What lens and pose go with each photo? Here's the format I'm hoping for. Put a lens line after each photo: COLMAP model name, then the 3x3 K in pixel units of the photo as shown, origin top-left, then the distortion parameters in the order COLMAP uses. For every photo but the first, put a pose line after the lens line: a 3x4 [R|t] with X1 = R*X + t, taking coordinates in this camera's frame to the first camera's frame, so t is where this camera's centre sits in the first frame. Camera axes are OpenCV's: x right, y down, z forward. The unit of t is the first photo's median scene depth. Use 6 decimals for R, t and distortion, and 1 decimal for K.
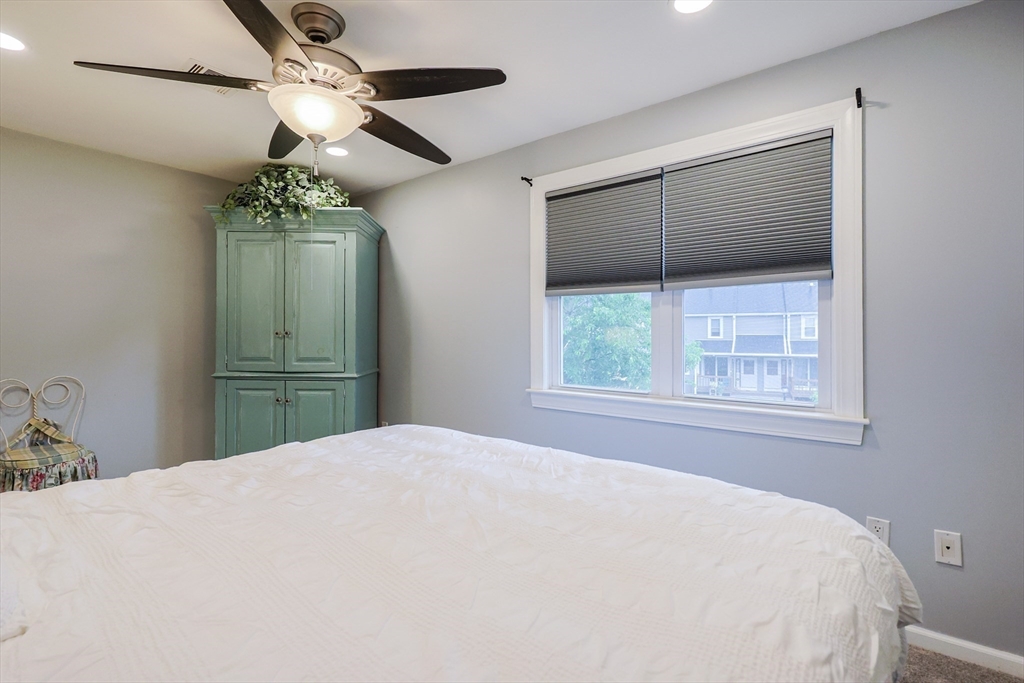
lens RADIAL K [[448.7, 0, 511.4], [0, 448.7, 329.7], [0, 0, 1]] dist [-0.037323, -0.000114]
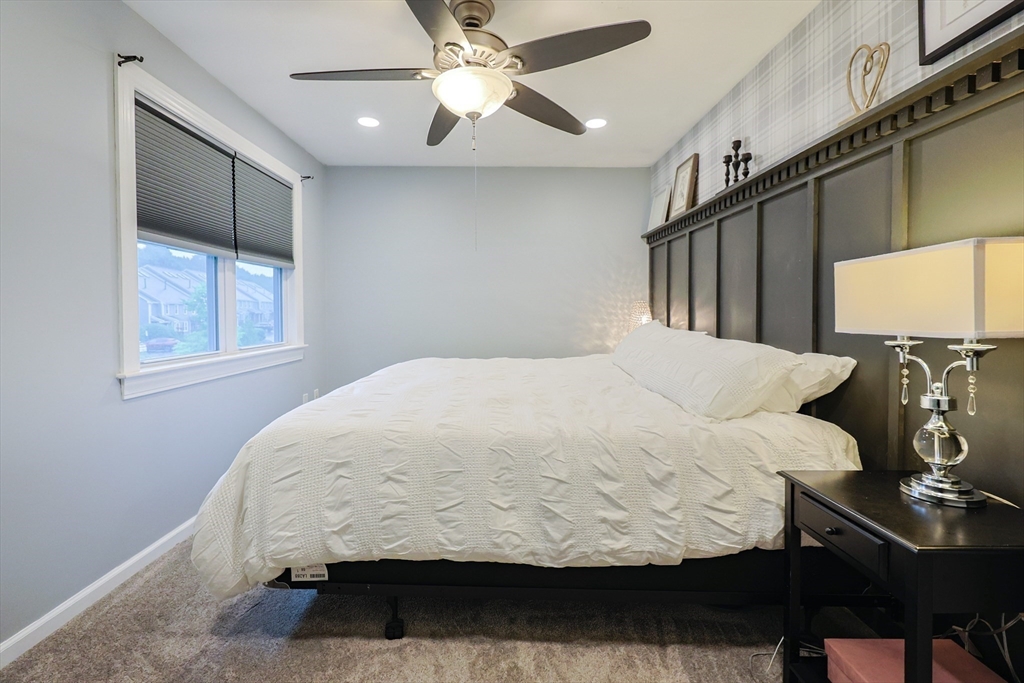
lens RADIAL K [[449.8, 0, 508.6], [0, 449.8, 328.5], [0, 0, 1]] dist [-0.001883, -0.000408]
pose [[-0.622942, -0.026747, 0.781811, -0.854368], [-0.005920, 0.999548, 0.029479, 0.043187], [-0.782246, 0.013735, -0.622818, 0.994195]]
